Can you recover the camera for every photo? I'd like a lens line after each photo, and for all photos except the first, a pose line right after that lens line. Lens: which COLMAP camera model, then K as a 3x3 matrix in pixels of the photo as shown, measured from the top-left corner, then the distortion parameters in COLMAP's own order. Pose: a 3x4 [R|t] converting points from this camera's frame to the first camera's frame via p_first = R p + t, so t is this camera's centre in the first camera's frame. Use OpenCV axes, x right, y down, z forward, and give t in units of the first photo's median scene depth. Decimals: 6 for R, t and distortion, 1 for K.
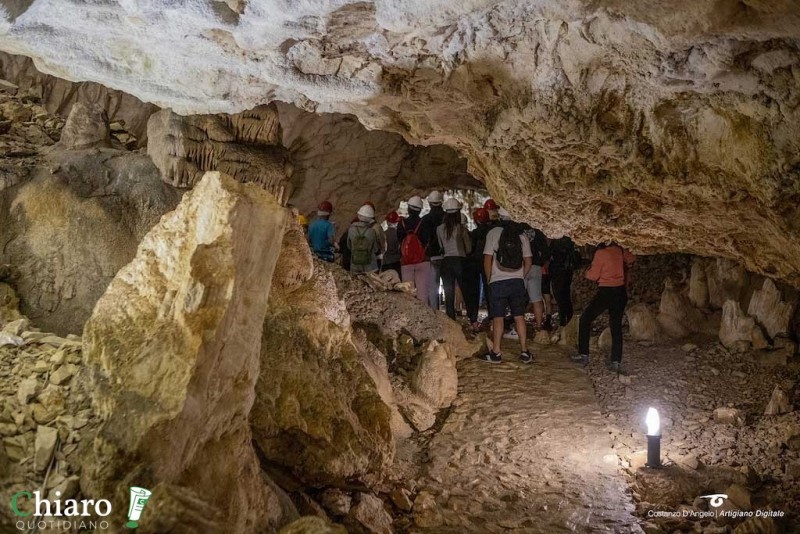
lens RADIAL K [[938.2, 0, 400.0], [0, 938.2, 267.0], [0, 0, 1]] dist [-0.018977, -0.012623]
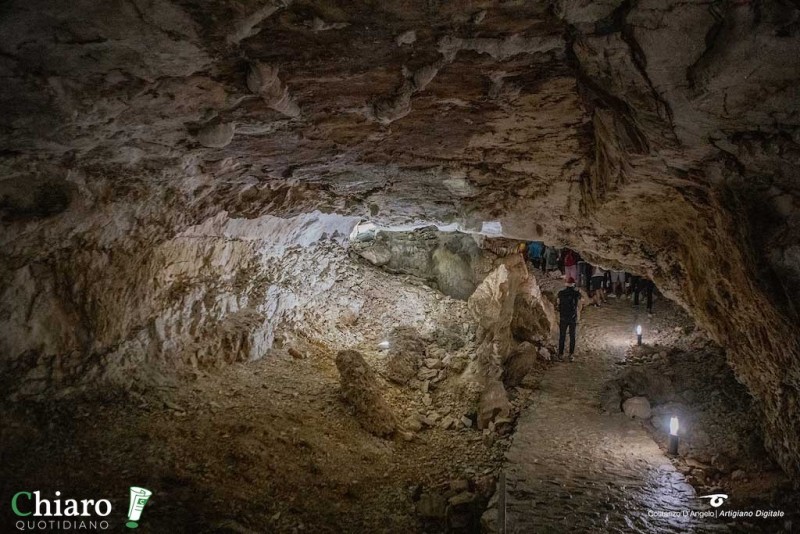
lens RADIAL K [[614.6, 0, 400.0], [0, 614.6, 267.0], [0, 0, 1]] dist [-0.006102, -0.001039]
pose [[0.955820, 0.009570, -0.293796, 0.124330], [0.007110, 0.998425, 0.055654, -0.182640], [0.293866, -0.055284, 0.954247, -1.306810]]
